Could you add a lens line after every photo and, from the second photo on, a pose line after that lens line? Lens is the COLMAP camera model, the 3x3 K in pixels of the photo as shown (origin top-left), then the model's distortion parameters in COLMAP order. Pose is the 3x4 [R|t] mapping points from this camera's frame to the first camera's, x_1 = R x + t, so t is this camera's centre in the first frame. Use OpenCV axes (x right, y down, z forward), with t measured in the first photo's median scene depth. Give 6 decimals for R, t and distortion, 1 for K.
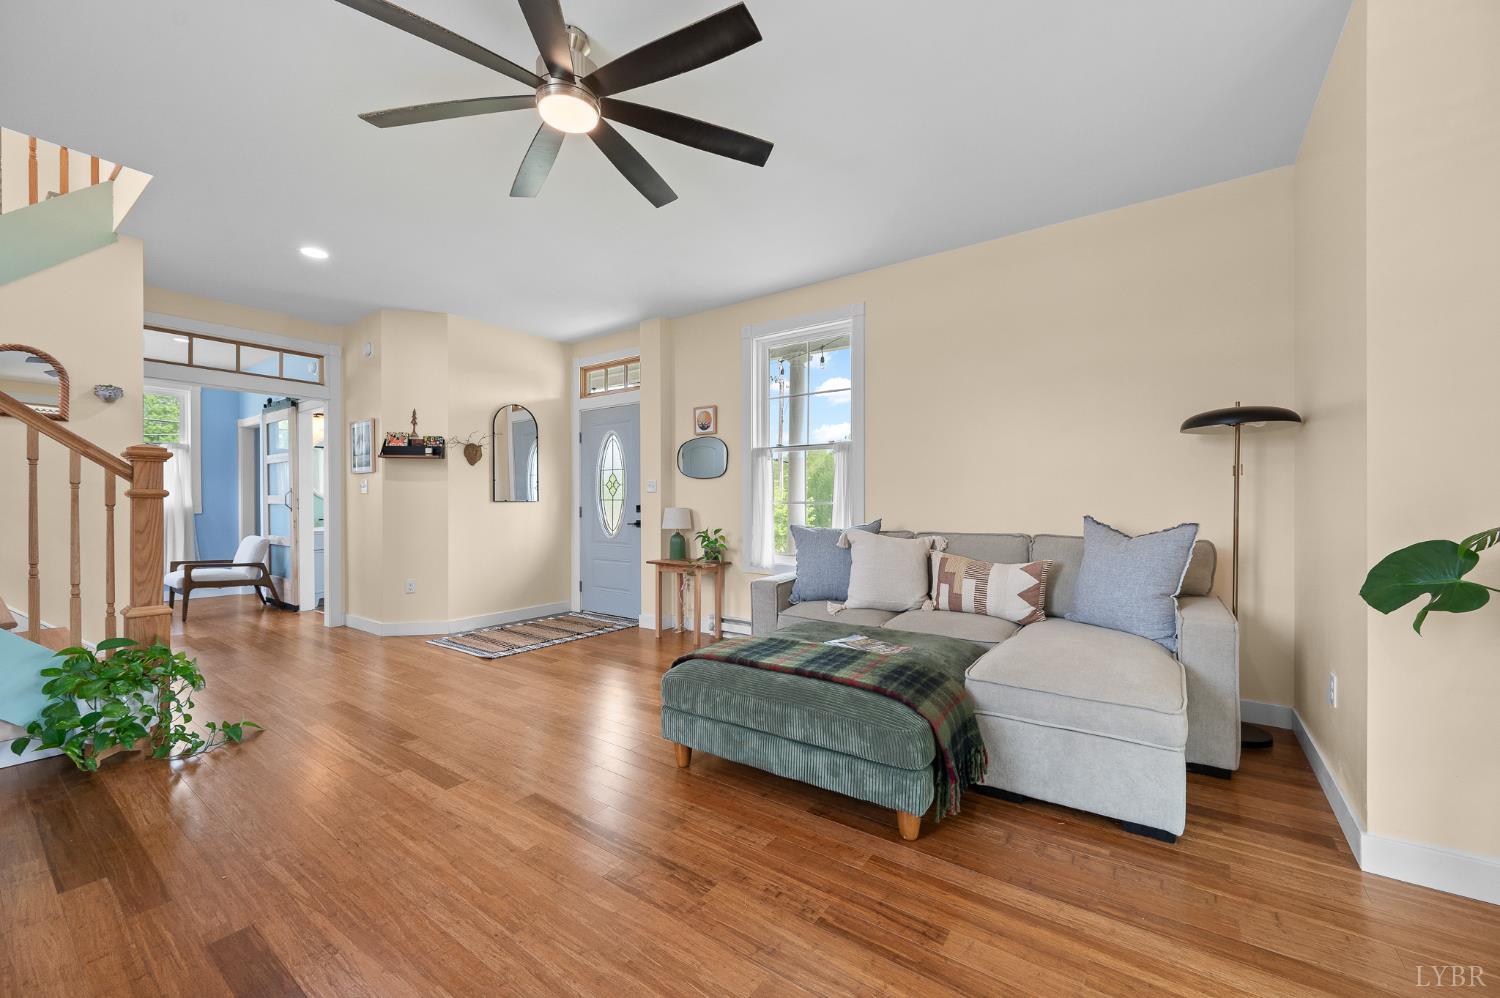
lens RADIAL K [[589.4, 0, 749.5], [0, 589.4, 506.8], [0, 0, 1]] dist [0.000153, -0.000069]
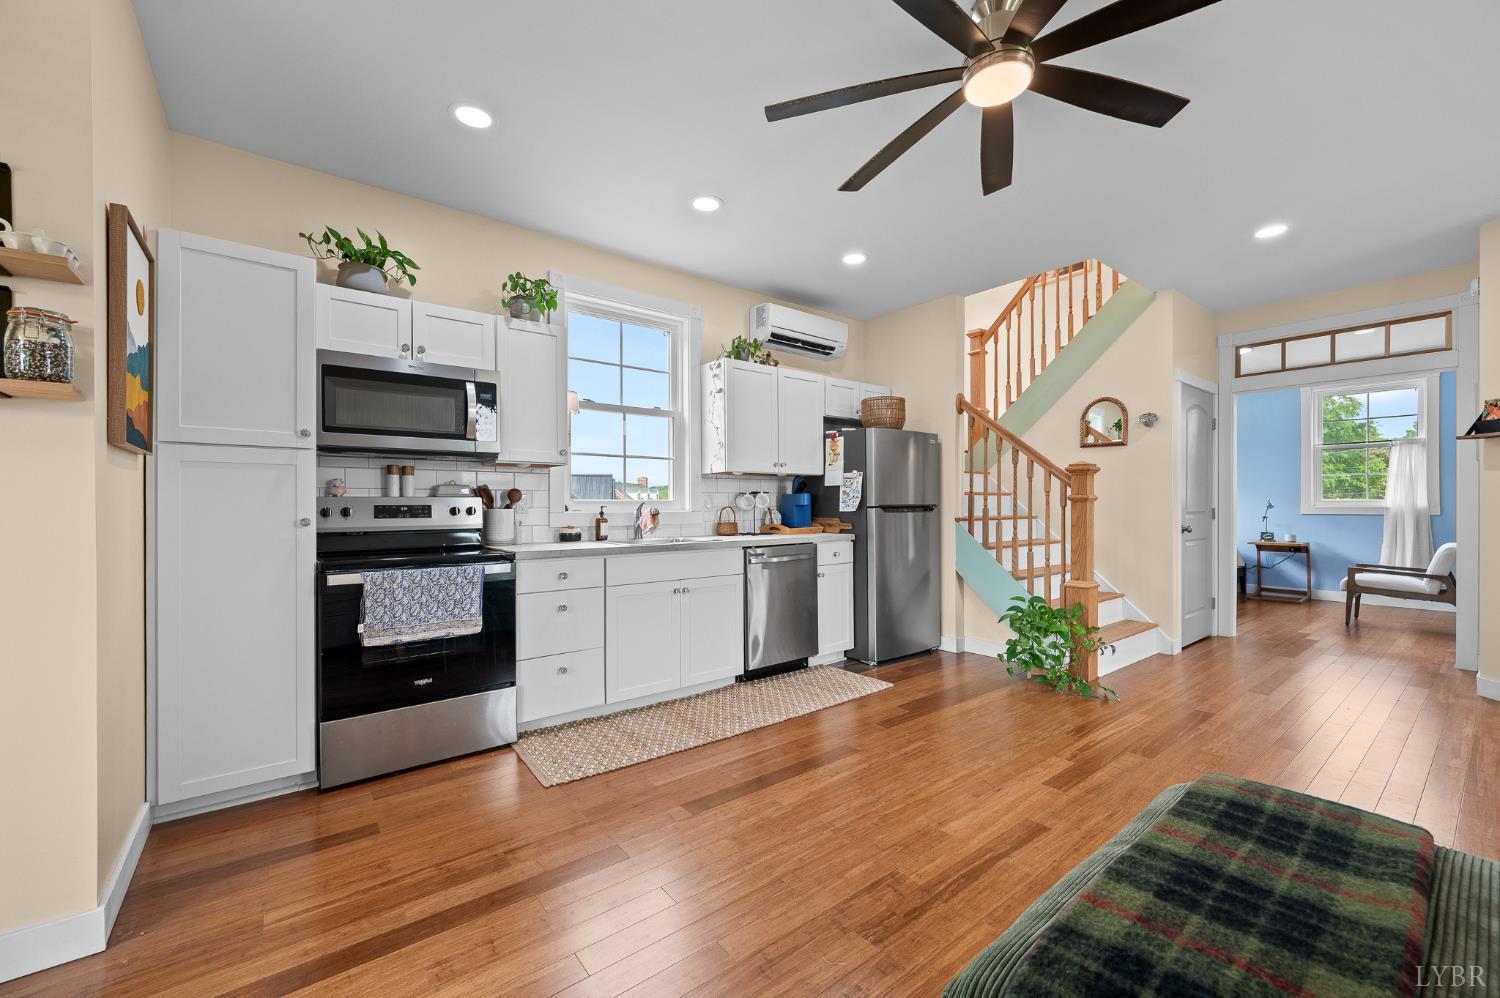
lens RADIAL K [[596.7, 0, 749.5], [0, 596.7, 507.9], [0, 0, 1]] dist [-0.002198, -0.000062]
pose [[-0.279536, 0.007815, -0.960103, 0.397885], [-0.003800, 0.999950, 0.009245, -0.007249], [0.960128, 0.006233, -0.279492, 0.505659]]
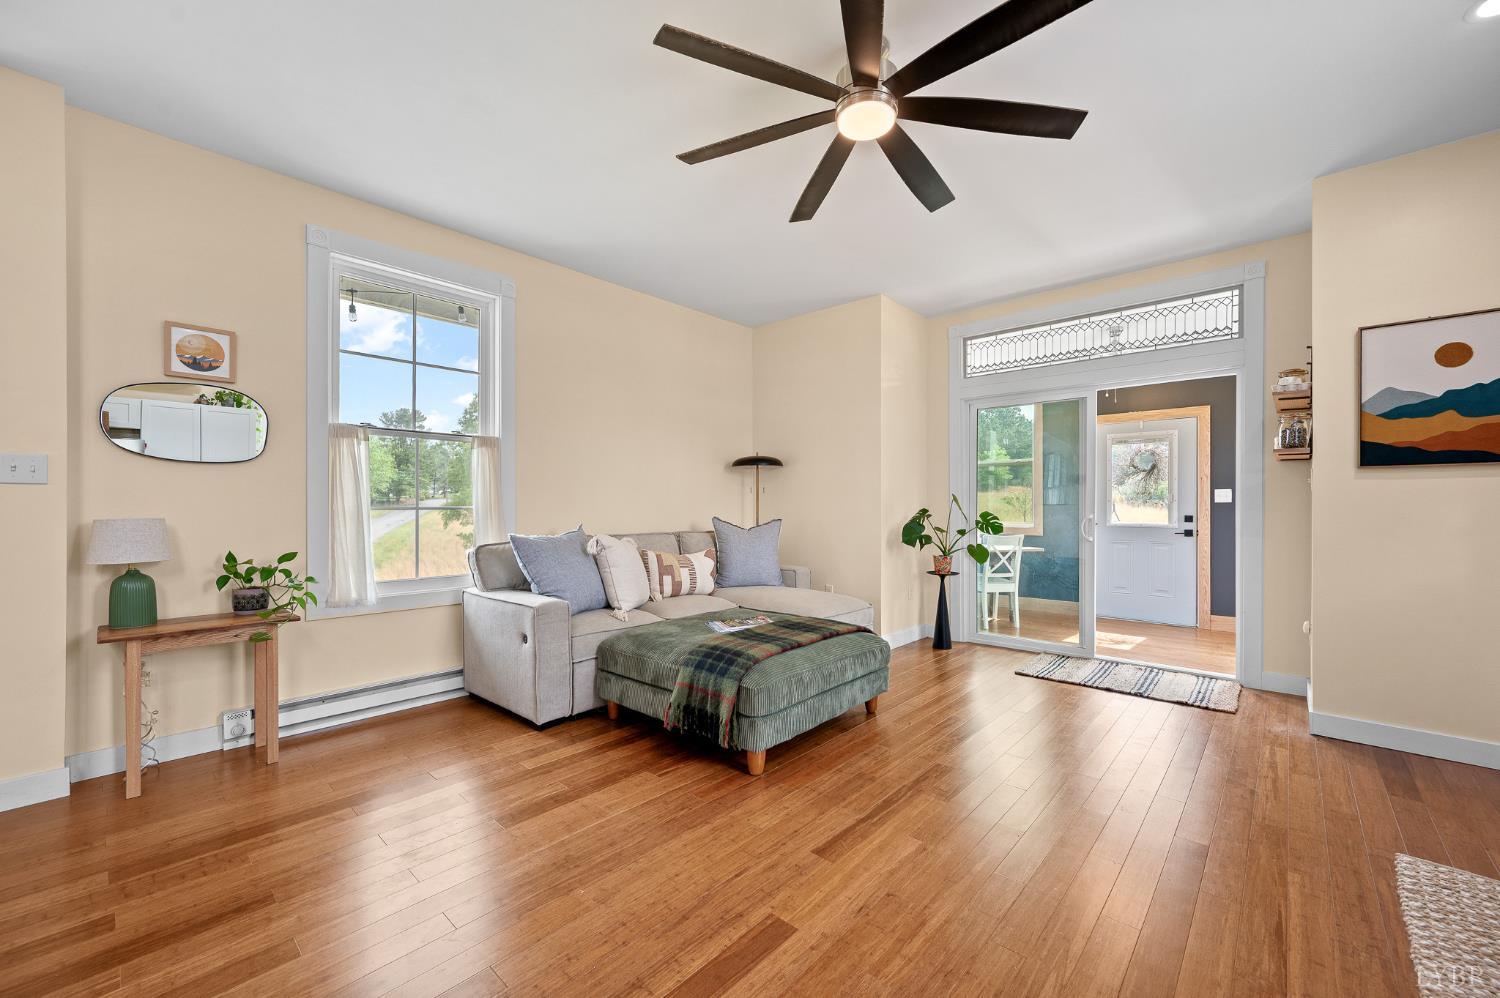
lens RADIAL K [[596.7, 0, 749.5], [0, 596.7, 507.9], [0, 0, 1]] dist [-0.002198, -0.000062]
pose [[0.111688, 0.001921, 0.993742, -0.762721], [0.006849, 0.999973, -0.002703, -0.002420], [-0.993720, 0.007108, 0.111671, 0.618365]]
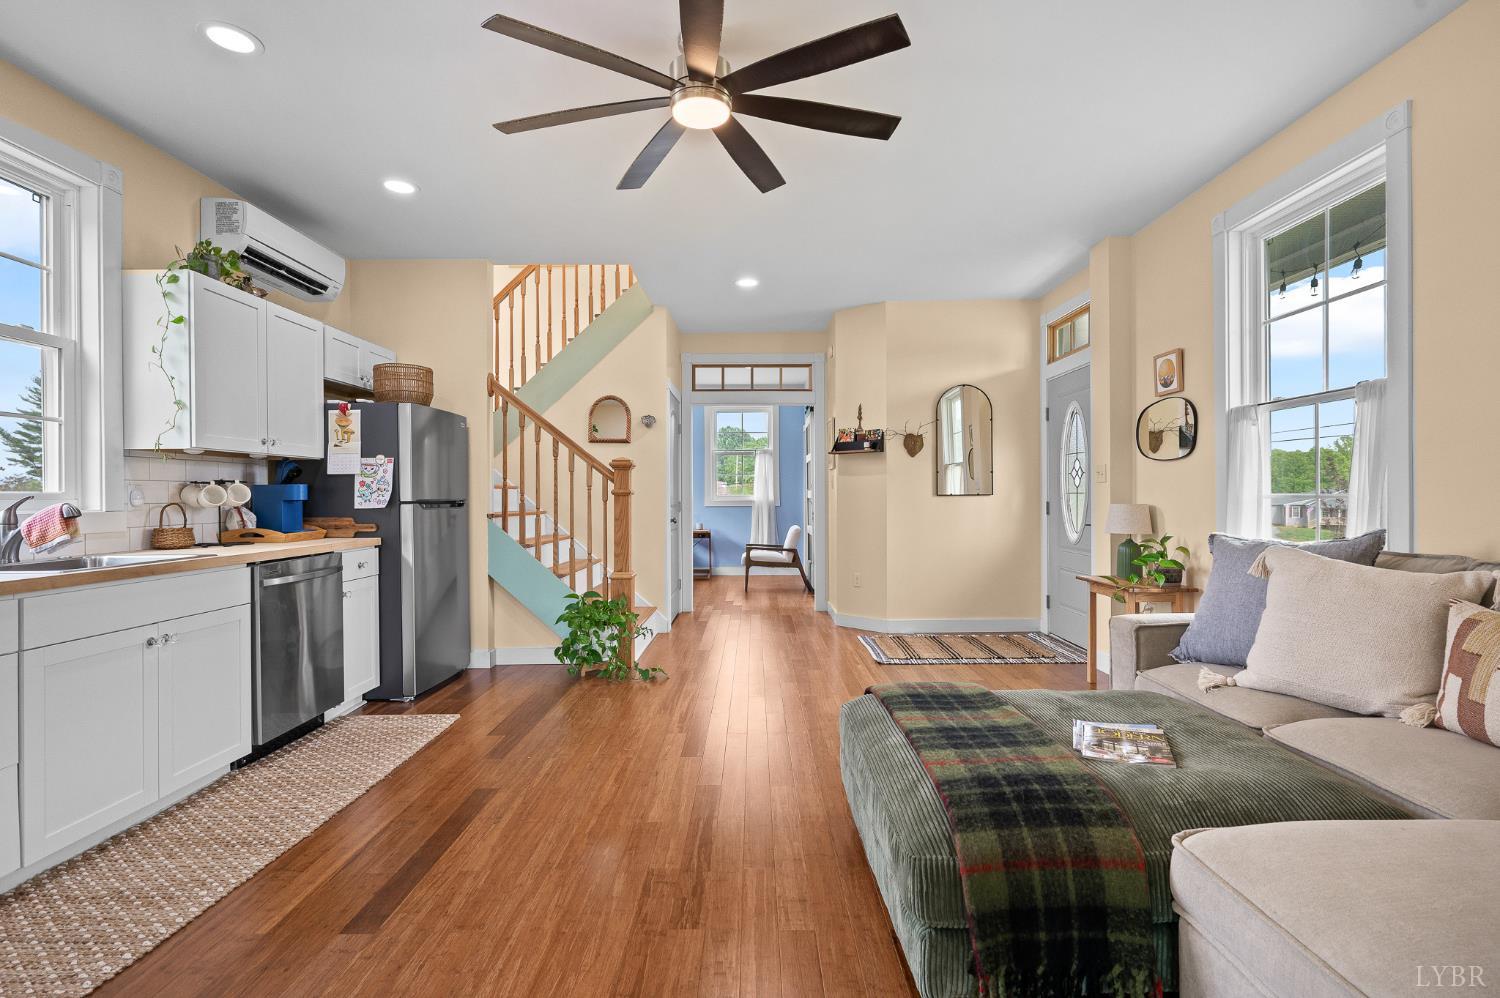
lens RADIAL K [[700.1, 0, 750.0], [0, 700.1, 499.0], [0, 0, 1]] dist [-0.004358, -0.001071]
pose [[0.581258, 0.000383, -0.813719, 0.404484], [-0.001340, 0.999999, -0.000486, -0.004500], [0.813718, 0.001373, 0.581258, 0.213550]]
